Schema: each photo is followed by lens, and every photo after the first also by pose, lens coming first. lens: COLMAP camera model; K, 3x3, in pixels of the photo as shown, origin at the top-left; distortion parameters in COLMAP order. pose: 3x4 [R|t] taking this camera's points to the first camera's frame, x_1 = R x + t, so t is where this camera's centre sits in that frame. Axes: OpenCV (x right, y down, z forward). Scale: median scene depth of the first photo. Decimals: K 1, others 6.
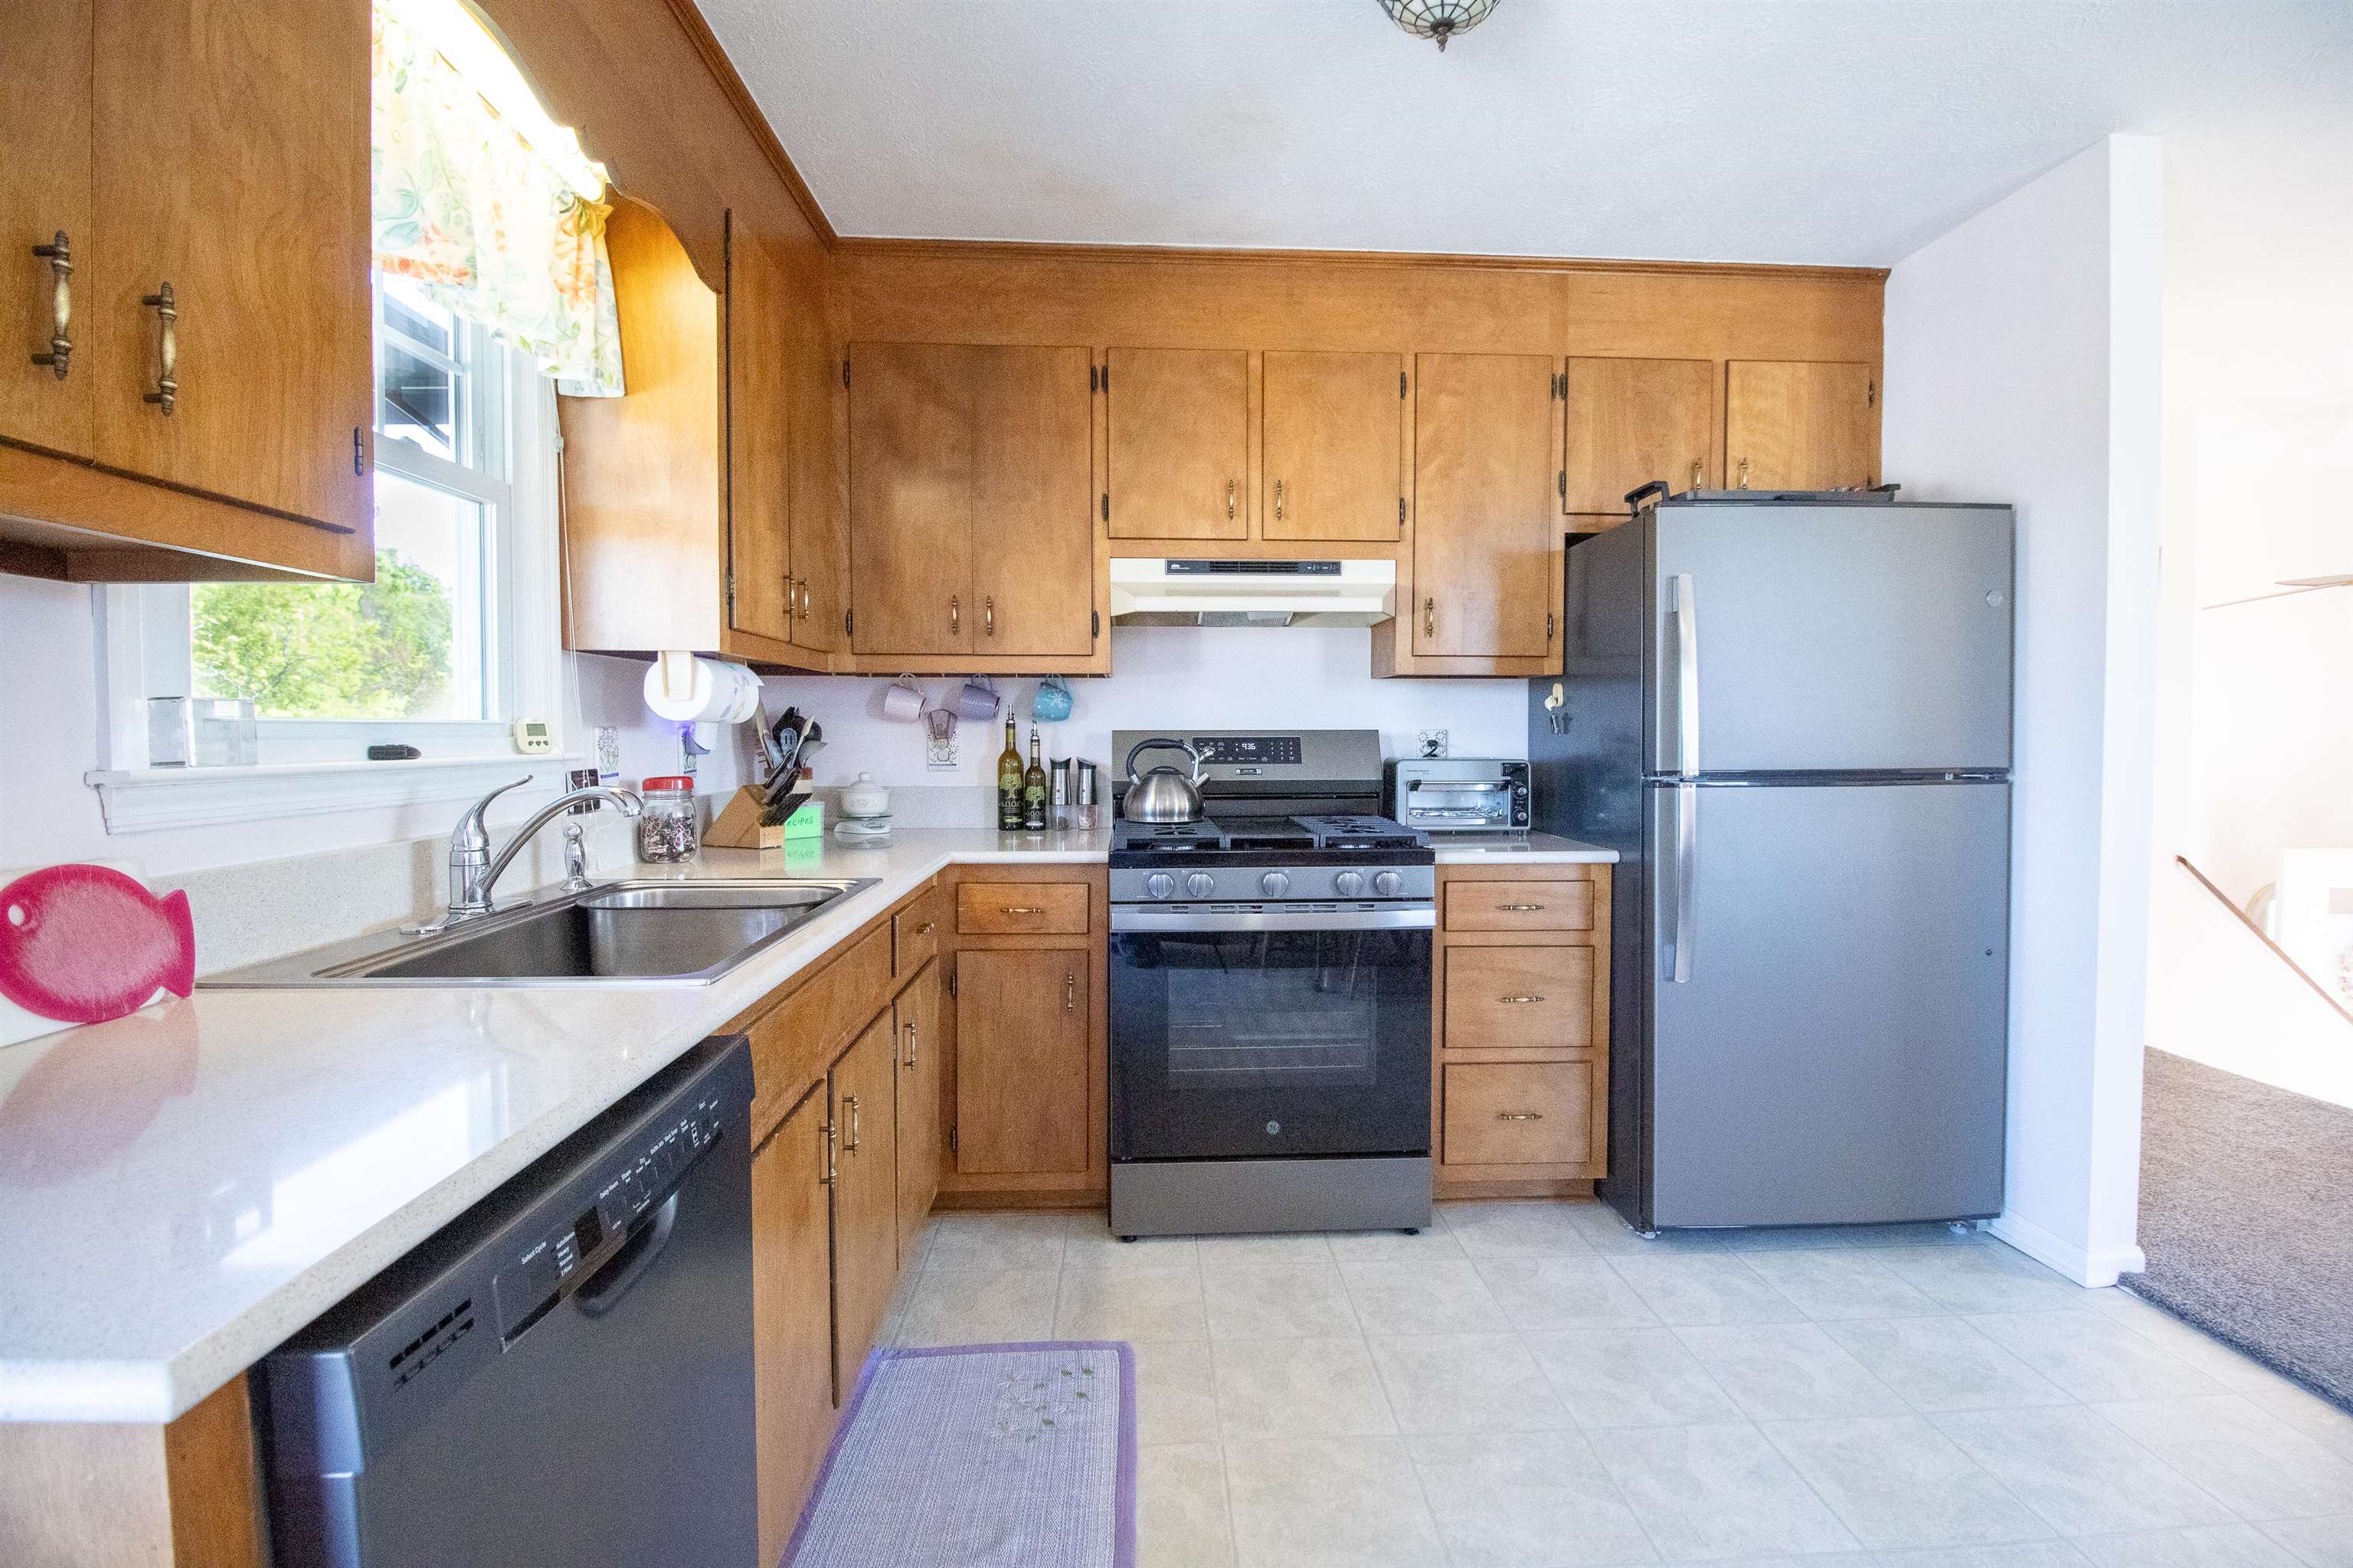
lens RADIAL K [[1091.0, 0, 1196.2], [0, 1091.0, 772.5], [0, 0, 1]] dist [0.003514, -0.015571]
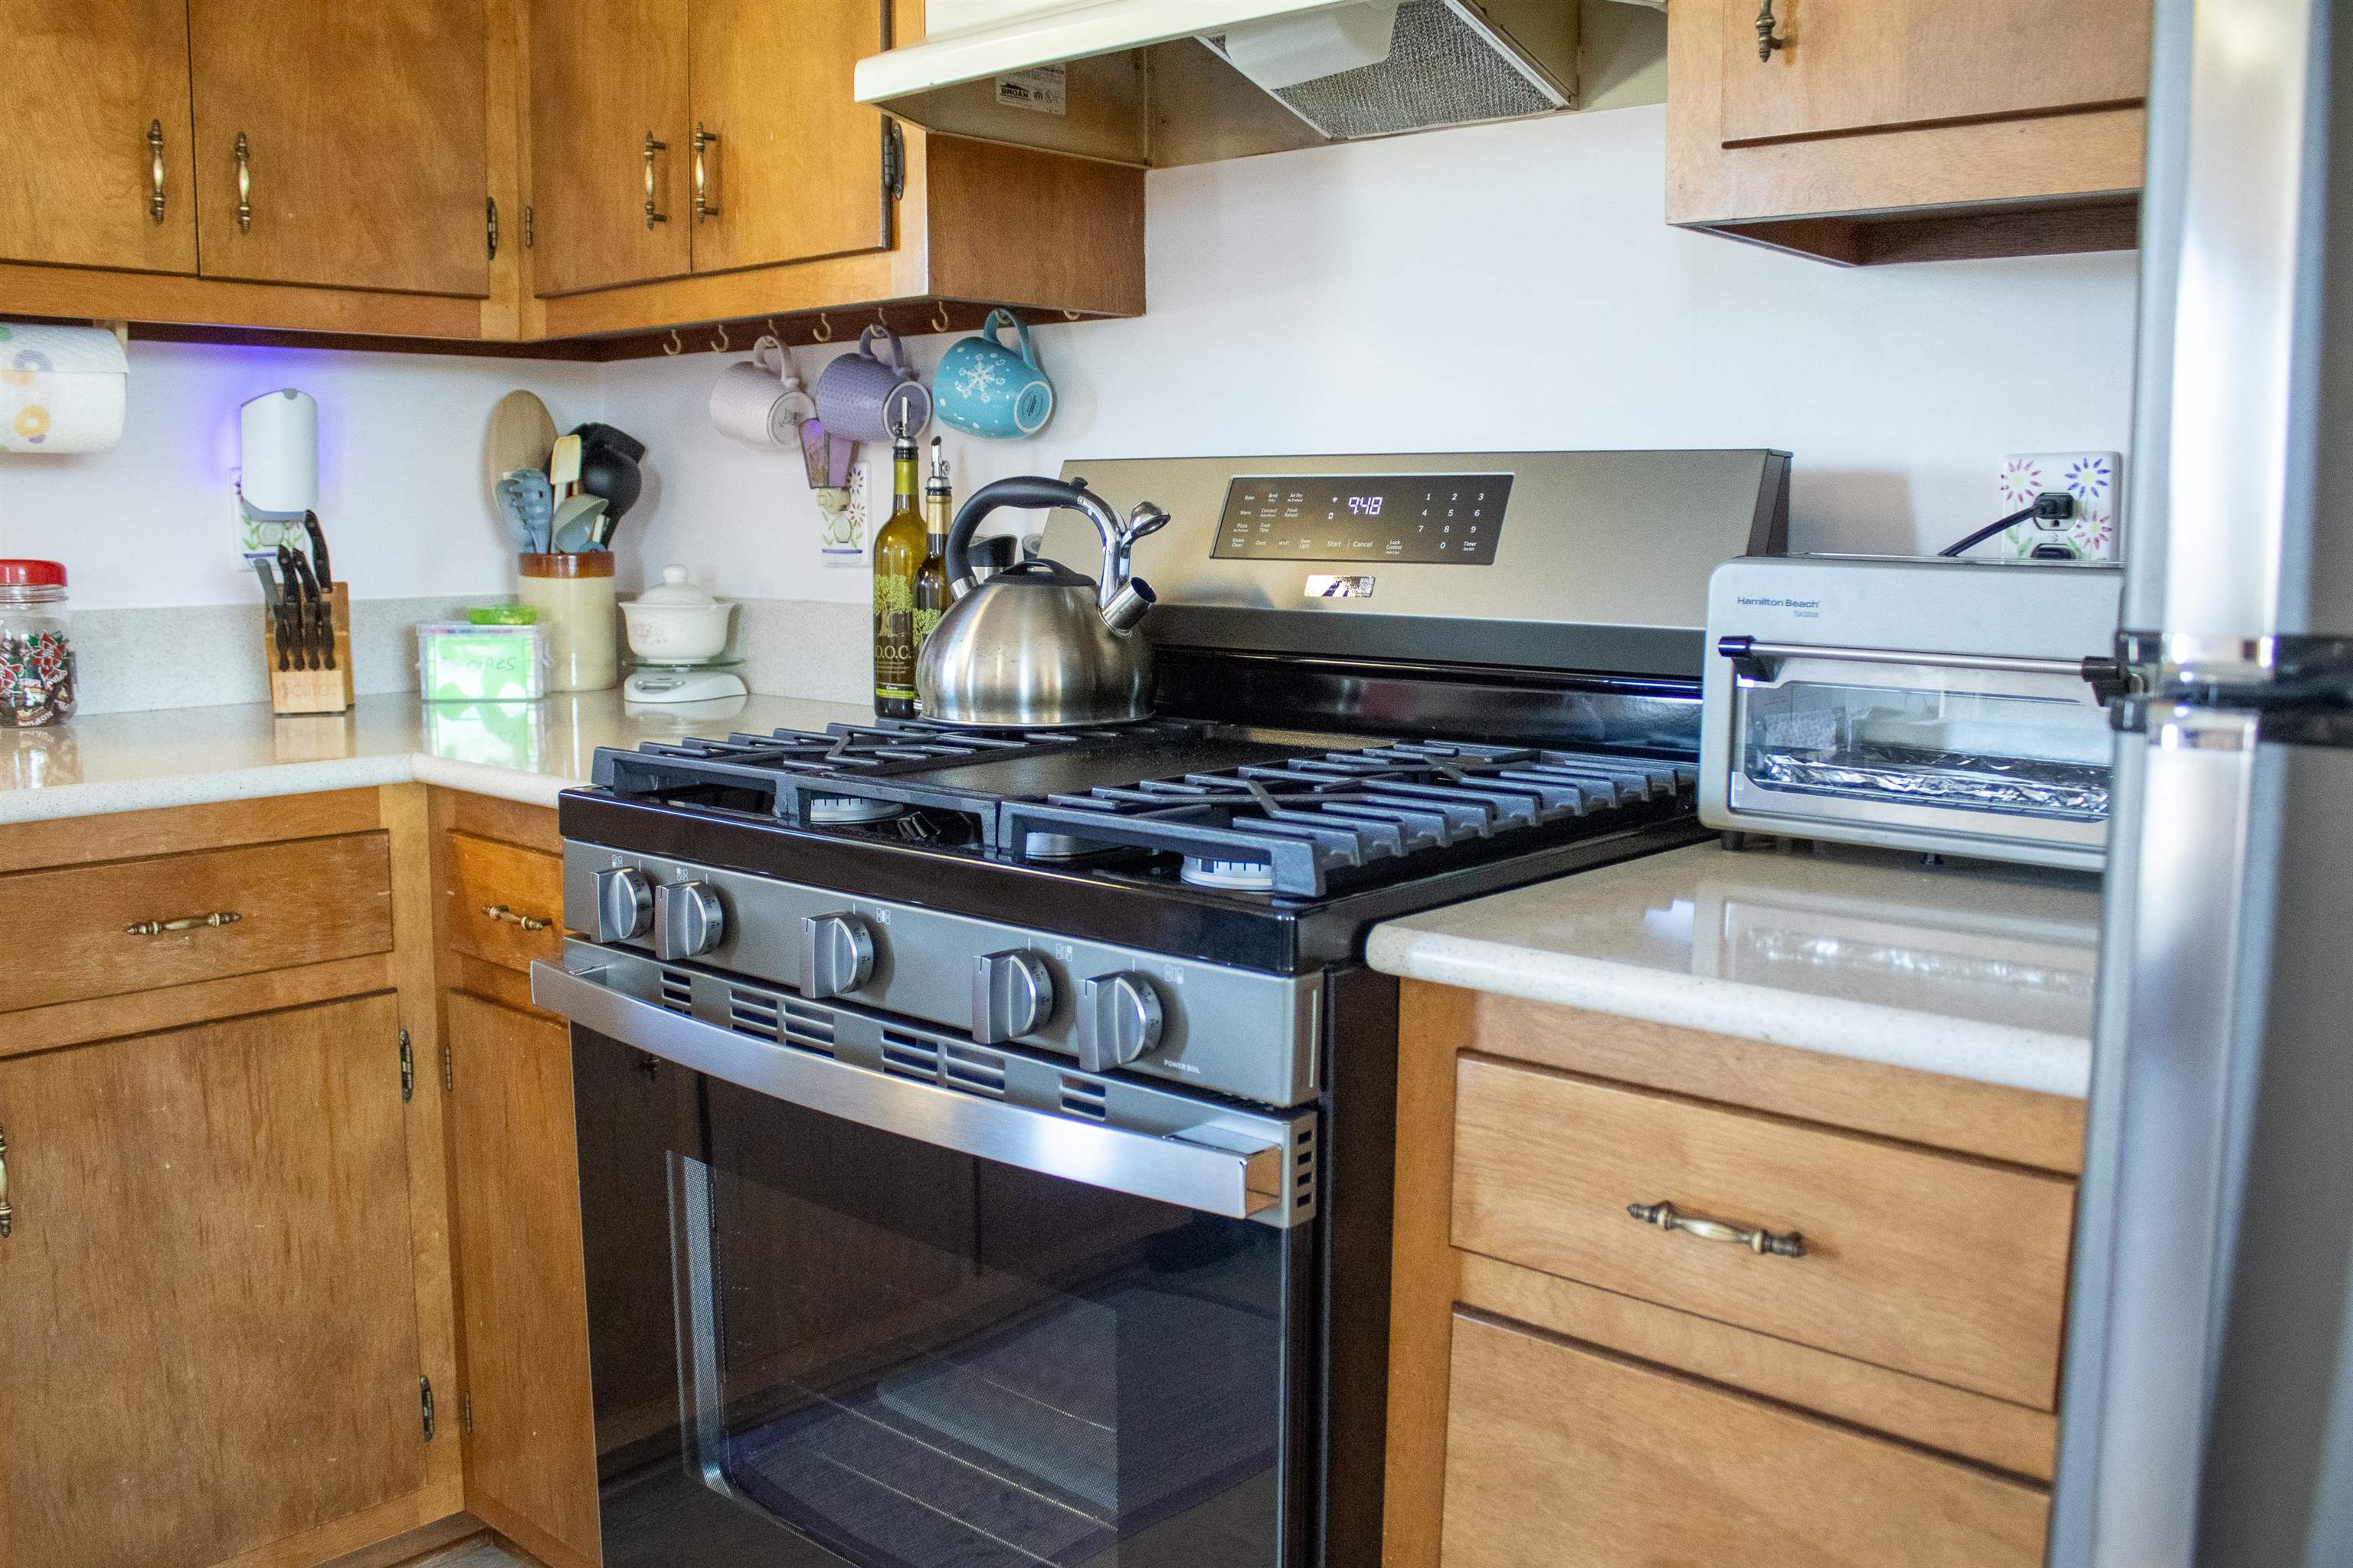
lens RADIAL K [[2044.9, 0, 1176.5], [0, 2044.9, 784.0], [0, 0, 1]] dist [-0.181048, 0.170893]
pose [[0.709733, 0.096582, -0.697819, 0.459743], [-0.031903, 0.993948, 0.105120, -0.004438], [0.703748, -0.052345, 0.708519, 0.593968]]
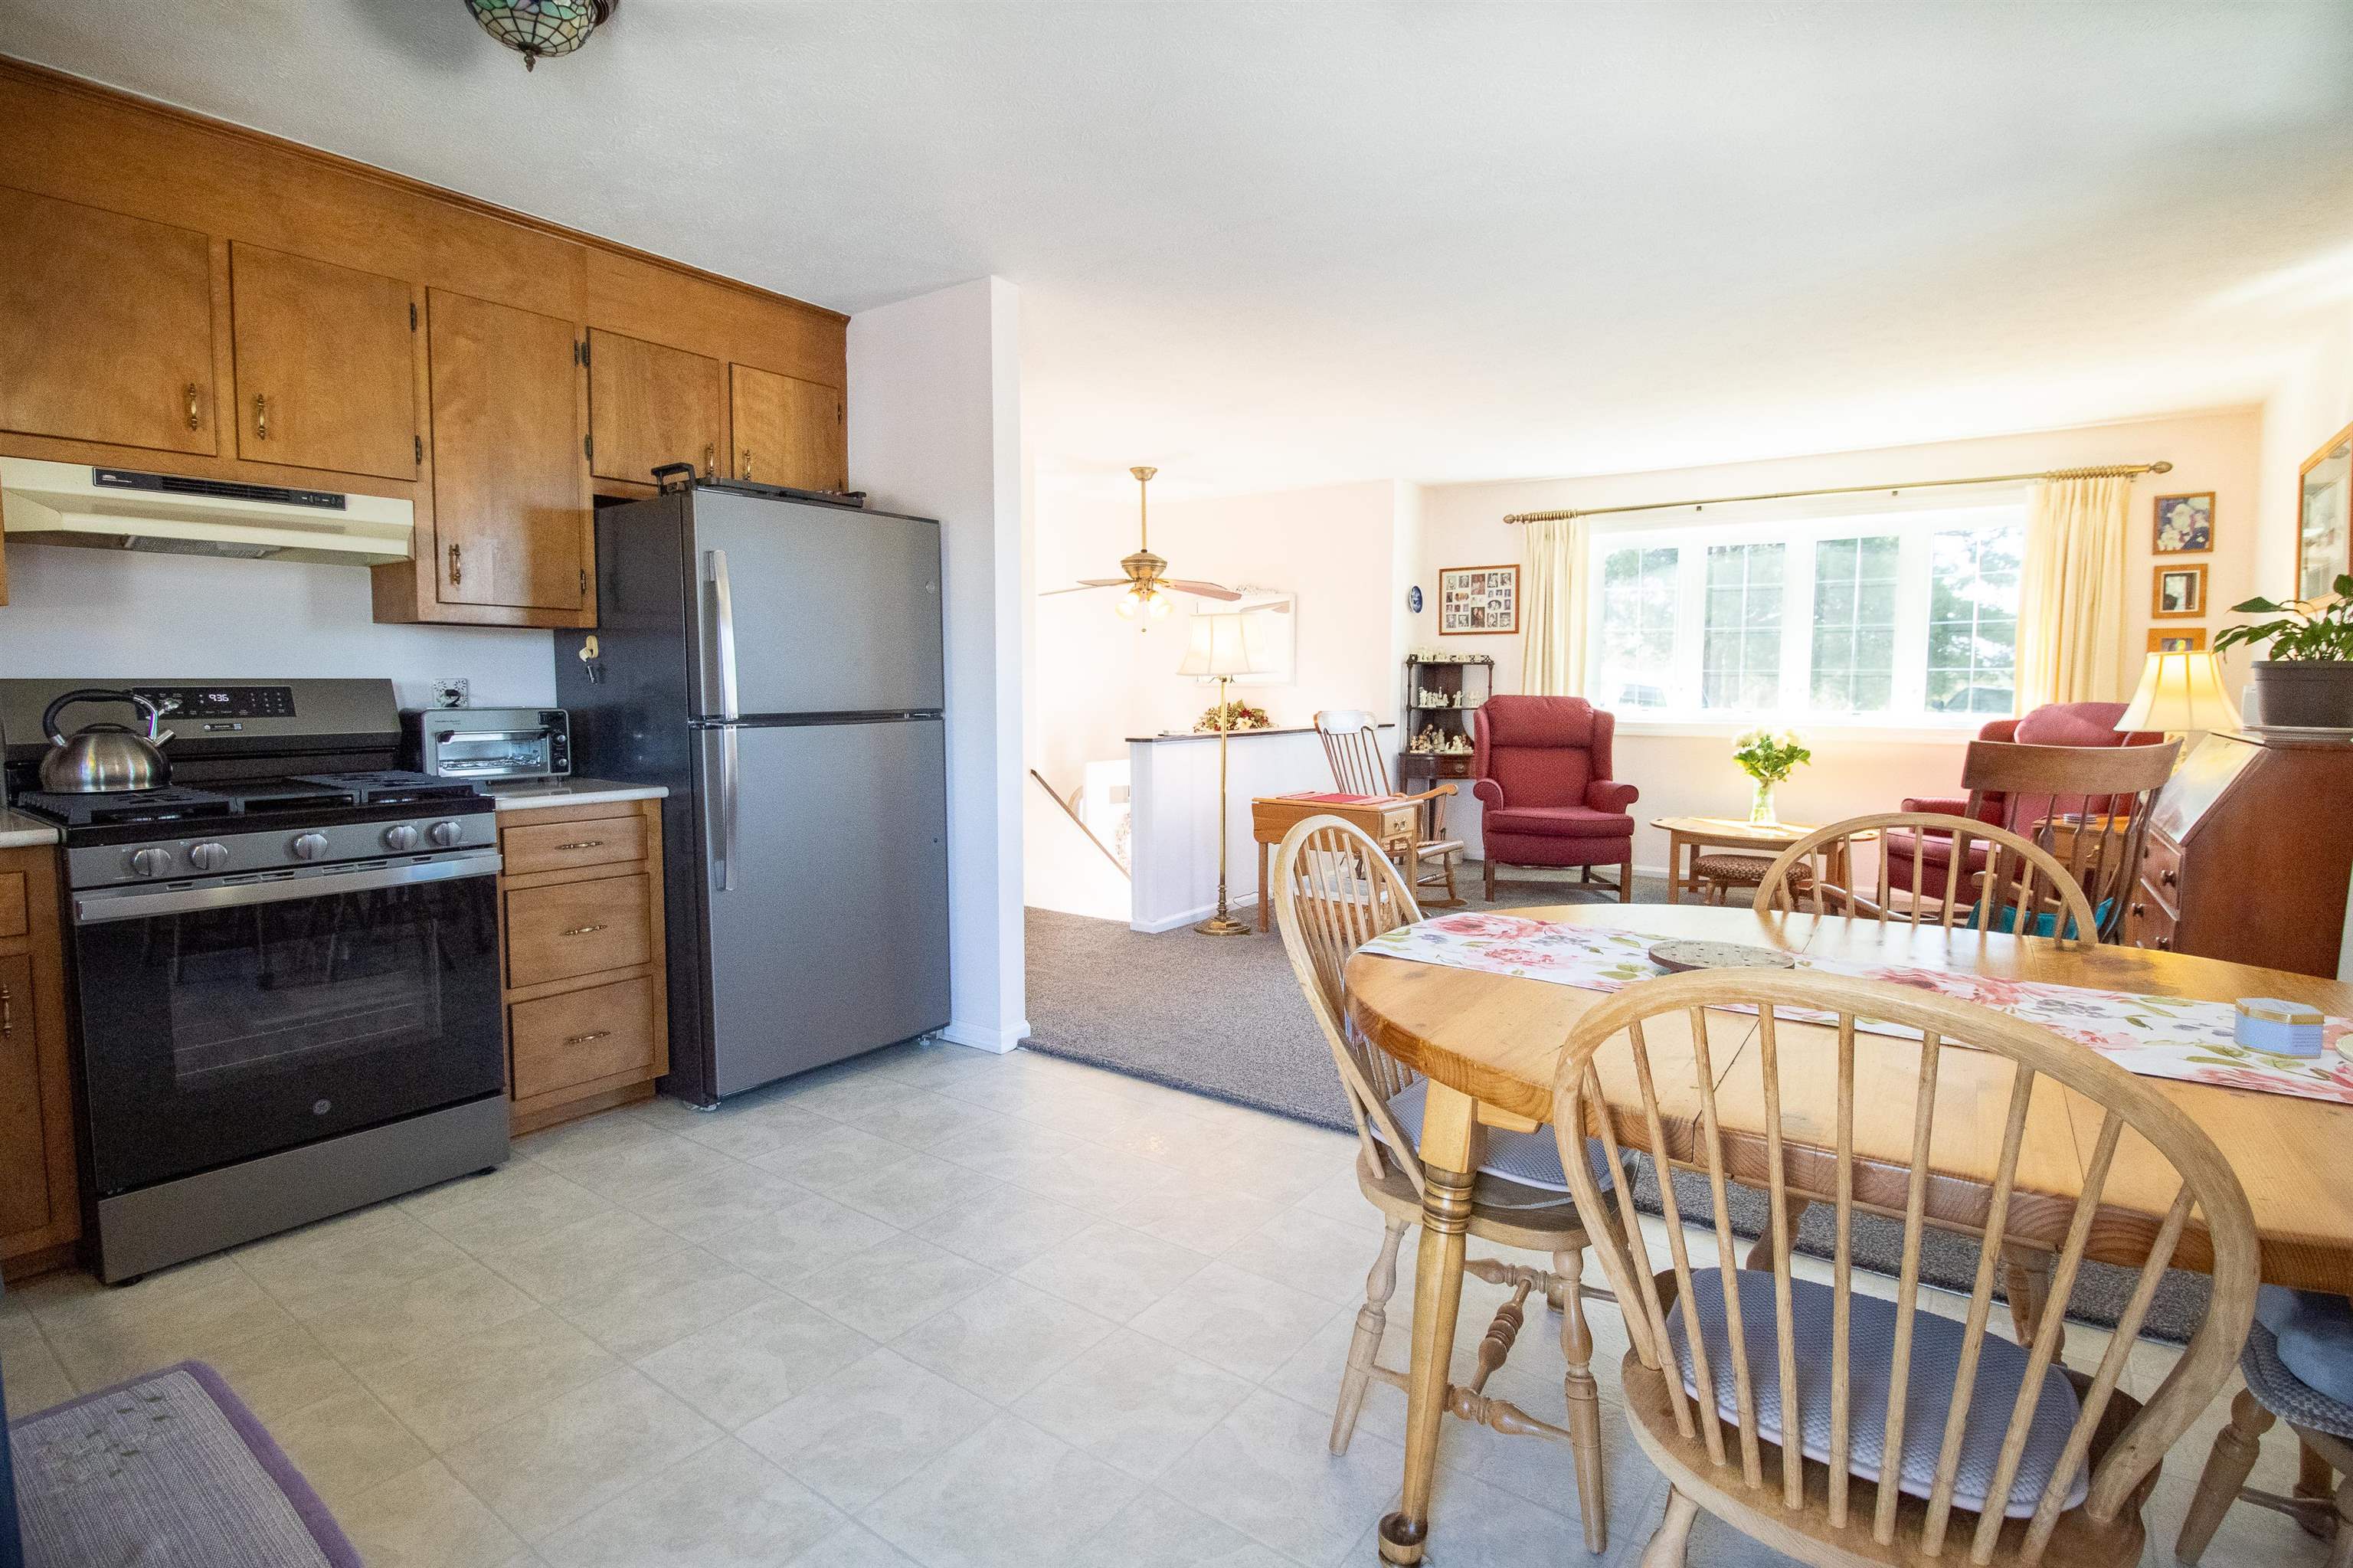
lens RADIAL K [[1112.1, 0, 1172.9], [0, 1112.1, 775.4], [0, 0, 1]] dist [0.001516, -0.016145]
pose [[0.644105, -0.060325, 0.762555, -0.146434], [0.024269, 0.997995, 0.058451, 0.004762], [-0.764552, -0.019142, 0.644278, -0.141317]]
